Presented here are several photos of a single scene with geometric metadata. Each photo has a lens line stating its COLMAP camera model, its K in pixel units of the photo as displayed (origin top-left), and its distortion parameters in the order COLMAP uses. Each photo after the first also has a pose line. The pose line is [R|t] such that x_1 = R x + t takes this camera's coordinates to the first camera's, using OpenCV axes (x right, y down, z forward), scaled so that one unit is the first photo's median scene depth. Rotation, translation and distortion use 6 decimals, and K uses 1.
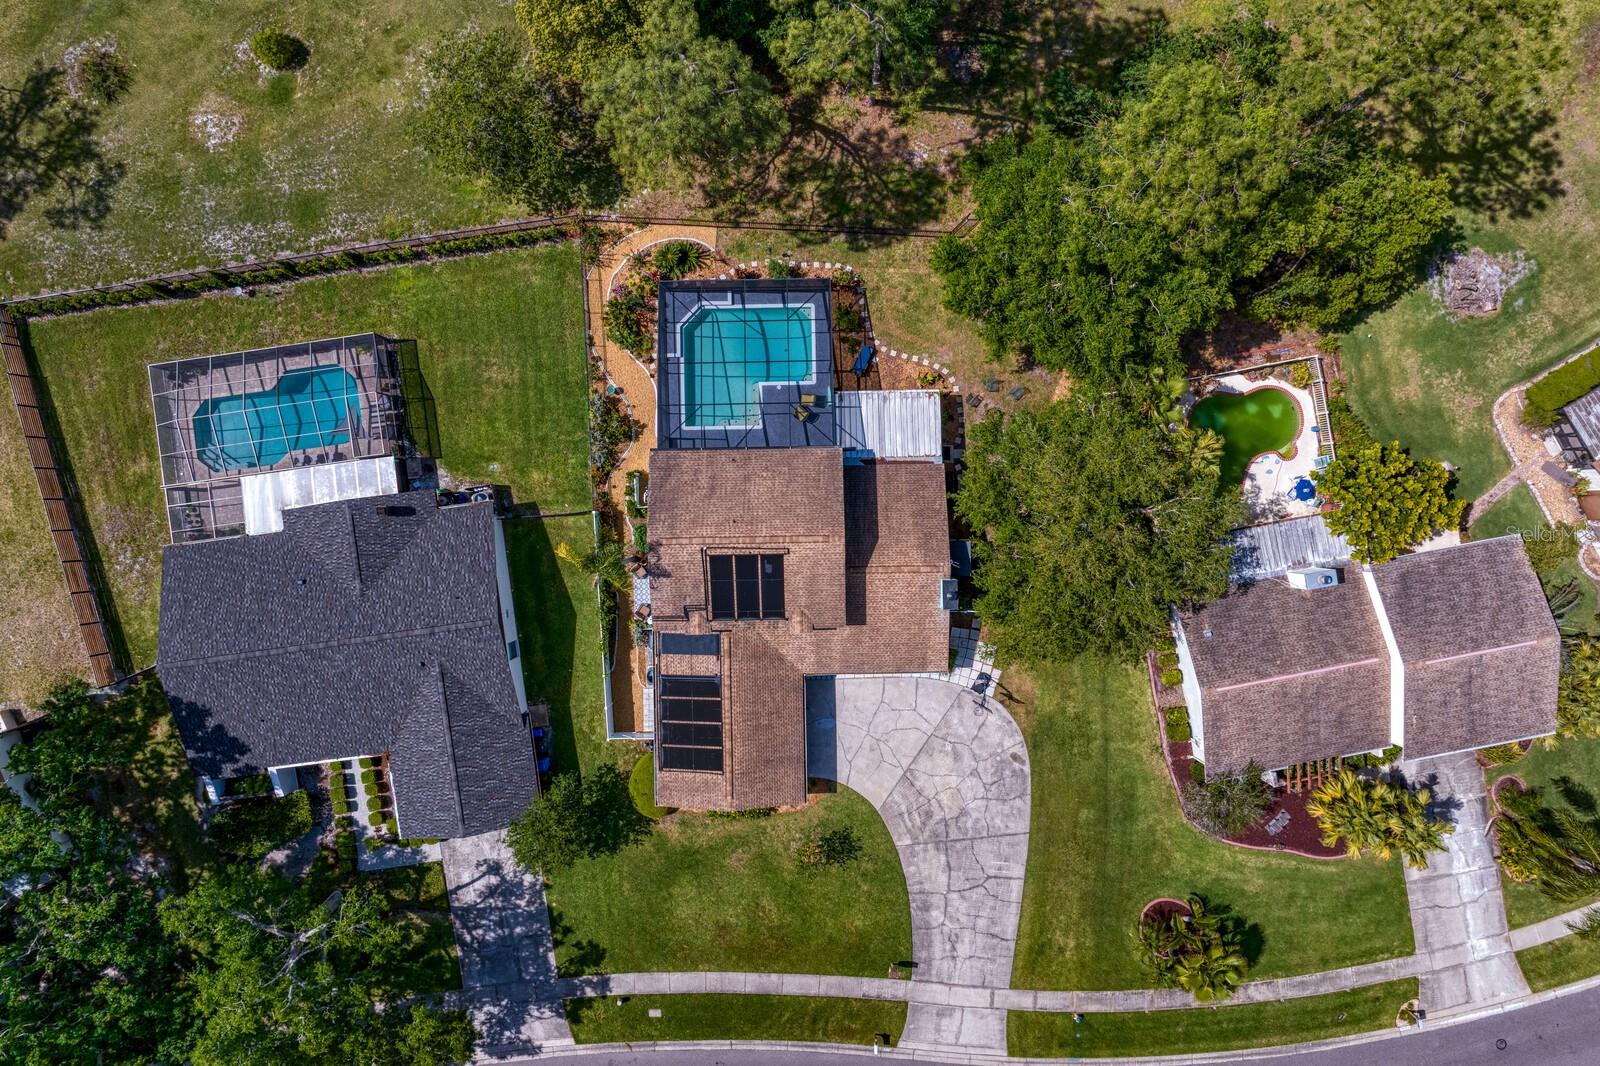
lens RADIAL K [[1129.3, 0, 808.7], [0, 1129.3, 510.8], [0, 0, 1]] dist [-0.043530, 0.006618]
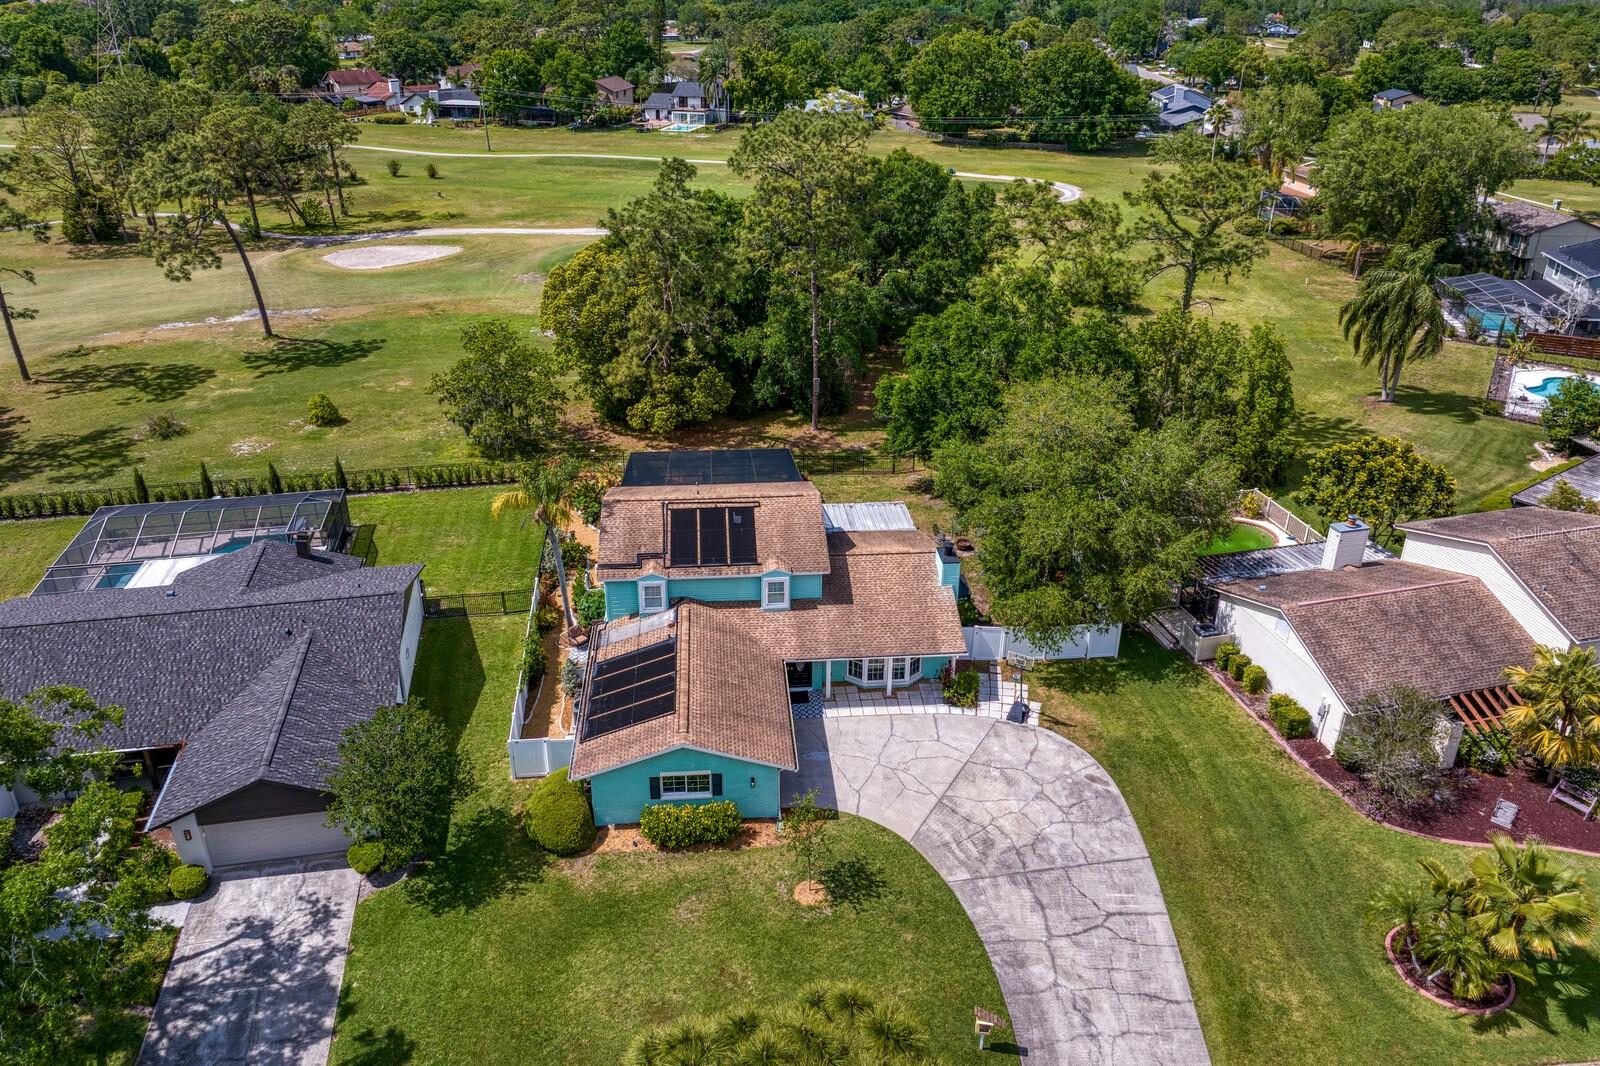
lens RADIAL K [[1154.8, 0, 815.2], [0, 1154.8, 422.3], [0, 0, 1]] dist [-0.044237, -0.002815]
pose [[0.996924, -0.016461, 0.076628, -0.038692], [0.077164, 0.377404, -0.922828, 0.778365], [-0.013729, 0.925902, 0.377514, 0.529428]]
